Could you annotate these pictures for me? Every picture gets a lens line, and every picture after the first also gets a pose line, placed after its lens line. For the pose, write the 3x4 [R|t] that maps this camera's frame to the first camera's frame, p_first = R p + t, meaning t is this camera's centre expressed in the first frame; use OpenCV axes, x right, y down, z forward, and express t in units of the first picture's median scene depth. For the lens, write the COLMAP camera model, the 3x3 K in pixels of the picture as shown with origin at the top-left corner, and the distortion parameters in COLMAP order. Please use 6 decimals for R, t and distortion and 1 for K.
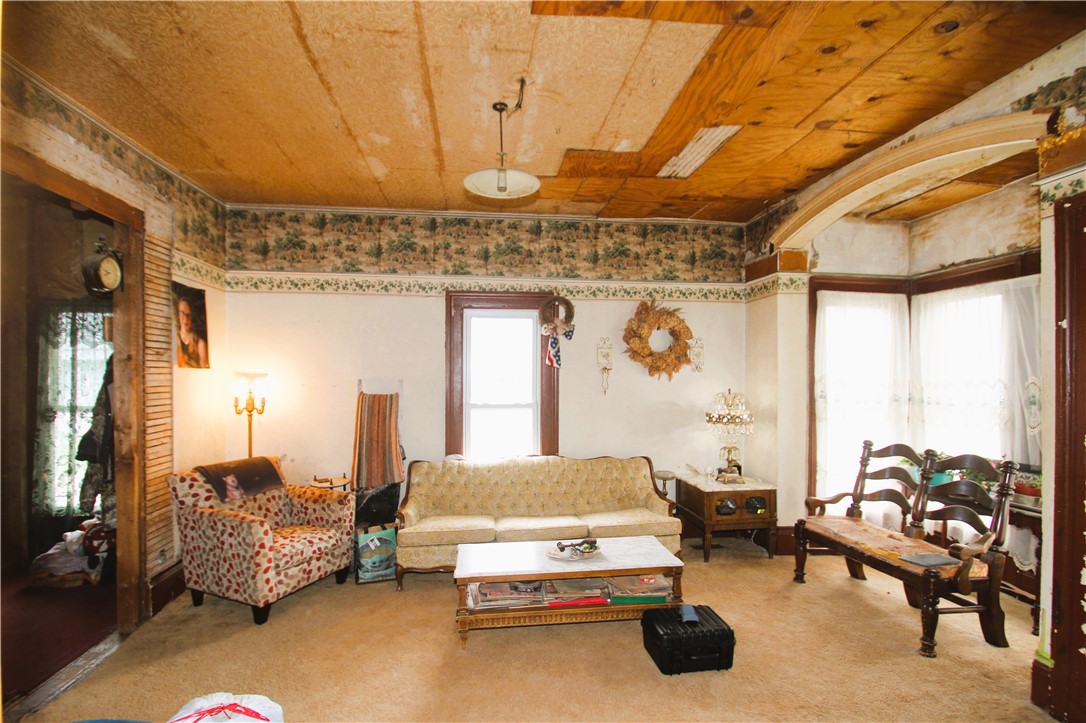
lens RADIAL K [[516.8, 0, 543.8], [0, 516.8, 377.8], [0, 0, 1]] dist [-0.000913, -0.010966]
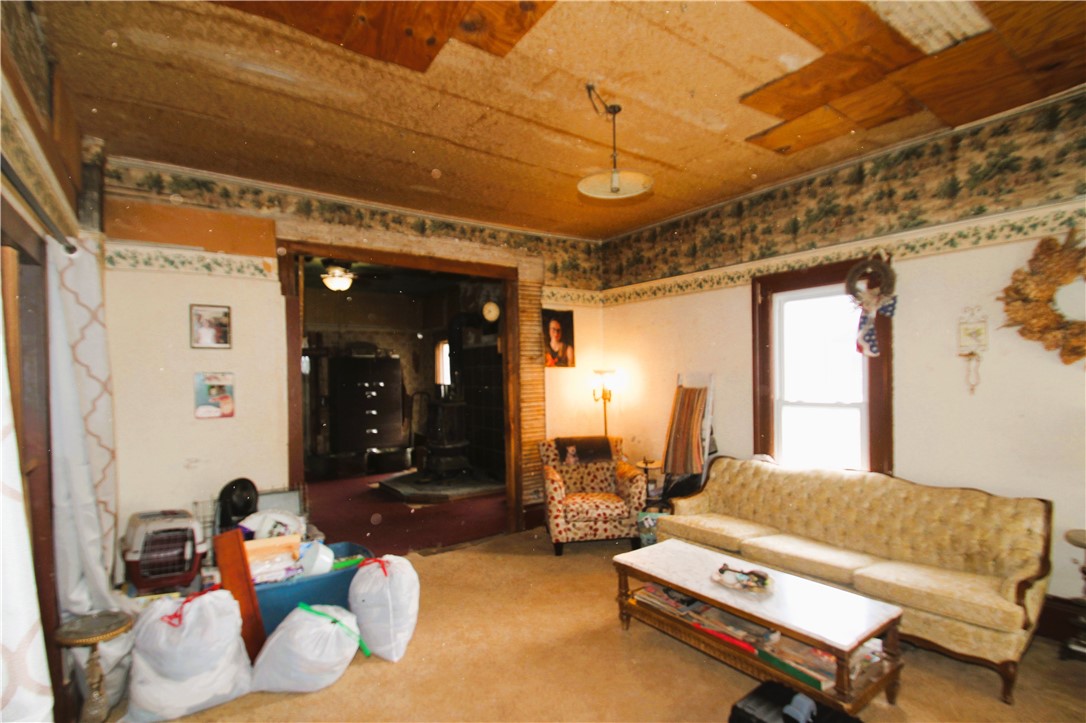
lens RADIAL K [[516.8, 0, 543.8], [0, 516.8, 377.8], [0, 0, 1]] dist [-0.000913, -0.010966]
pose [[0.488520, -0.000947, -0.872552, 0.525306], [0.017614, 0.999806, 0.008777, -0.003875], [0.872375, -0.019657, 0.488442, 0.263677]]
